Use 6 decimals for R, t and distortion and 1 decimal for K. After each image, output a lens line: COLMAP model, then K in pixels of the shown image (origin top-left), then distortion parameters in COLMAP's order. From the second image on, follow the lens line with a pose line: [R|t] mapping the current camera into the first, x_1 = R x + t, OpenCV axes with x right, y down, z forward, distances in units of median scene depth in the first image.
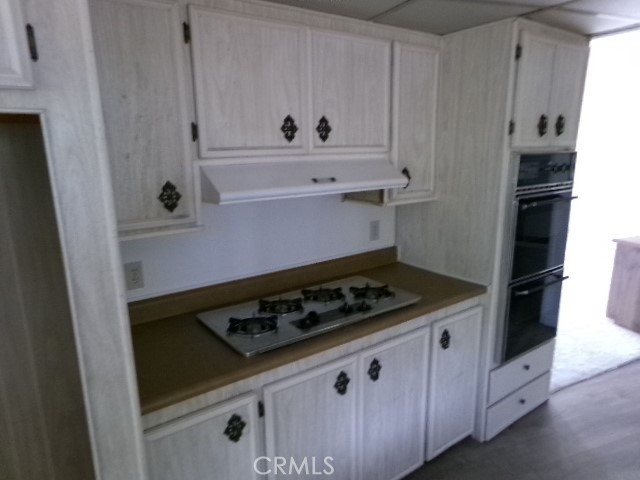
lens RADIAL K [[440.5, 0, 317.8], [0, 440.5, 244.3], [0, 0, 1]] dist [-0.031838, 0.044907]
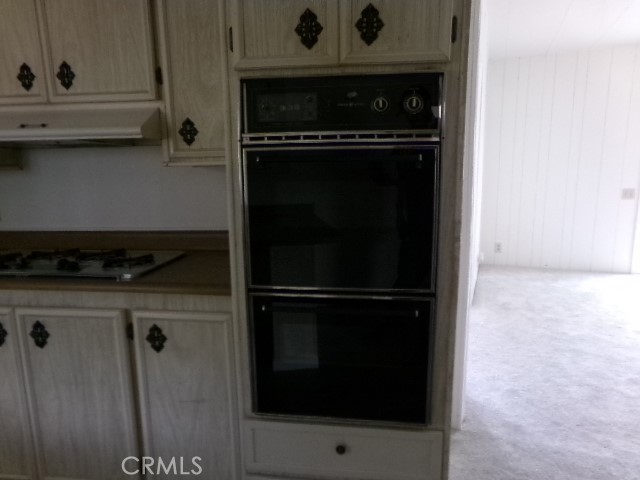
lens RADIAL K [[440.5, 0, 317.8], [0, 440.5, 244.3], [0, 0, 1]] dist [-0.031838, 0.044907]
pose [[0.724966, 0.124783, -0.677387, 1.007891], [-0.149867, 0.988468, 0.021695, -0.001356], [0.672283, 0.085790, 0.735307, 0.636001]]
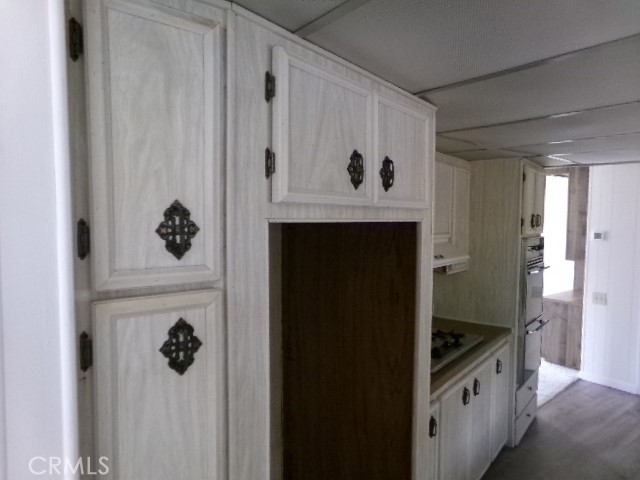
lens RADIAL K [[440.5, 0, 317.8], [0, 440.5, 244.3], [0, 0, 1]] dist [-0.031838, 0.044907]
pose [[0.961327, 0.002192, 0.275401, -0.683660], [0.044586, 0.985539, -0.163480, 0.032570], [-0.271777, 0.169437, 0.947327, -0.266396]]
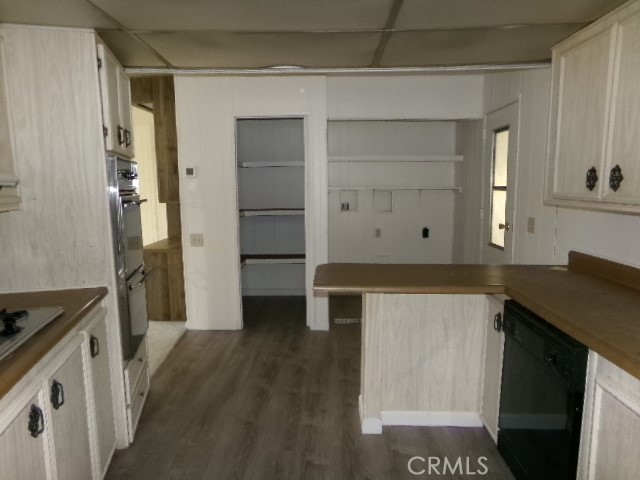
lens RADIAL K [[440.5, 0, 317.8], [0, 440.5, 244.3], [0, 0, 1]] dist [-0.031838, 0.044907]
pose [[0.398103, -0.119590, 0.909512, -0.351128], [0.217821, 0.975433, 0.032916, 0.079740], [-0.891105, 0.185007, 0.414372, 0.147534]]
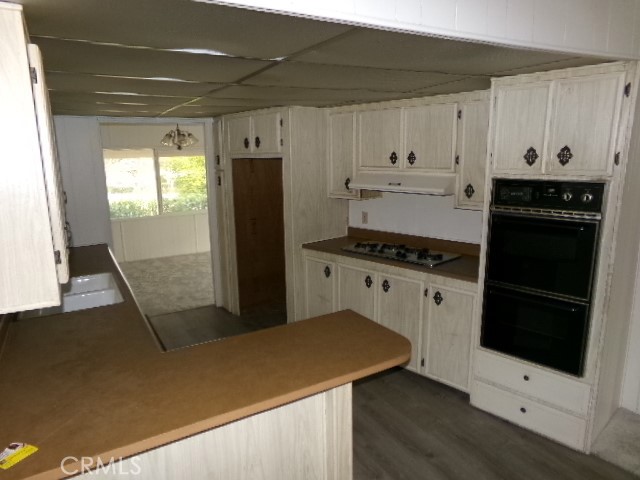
lens RADIAL K [[440.5, 0, 317.8], [0, 440.5, 244.3], [0, 0, 1]] dist [-0.031838, 0.044907]
pose [[0.144737, 0.209321, -0.967076, 1.684656], [-0.213032, 0.961039, 0.176131, -0.140259], [0.966265, 0.180526, 0.183690, 0.304513]]
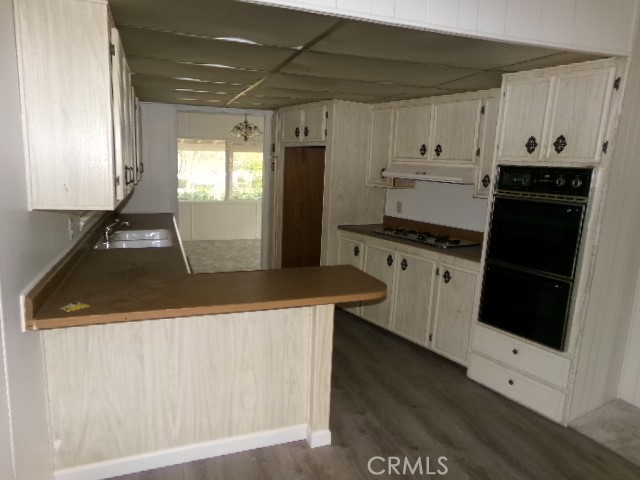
lens RADIAL K [[440.5, 0, 317.8], [0, 440.5, 244.3], [0, 0, 1]] dist [-0.031838, 0.044907]
pose [[-0.029024, 0.193182, -0.980734, 1.923502], [-0.269456, 0.943314, 0.193786, -0.085208], [0.962575, 0.269889, 0.024675, 0.480926]]
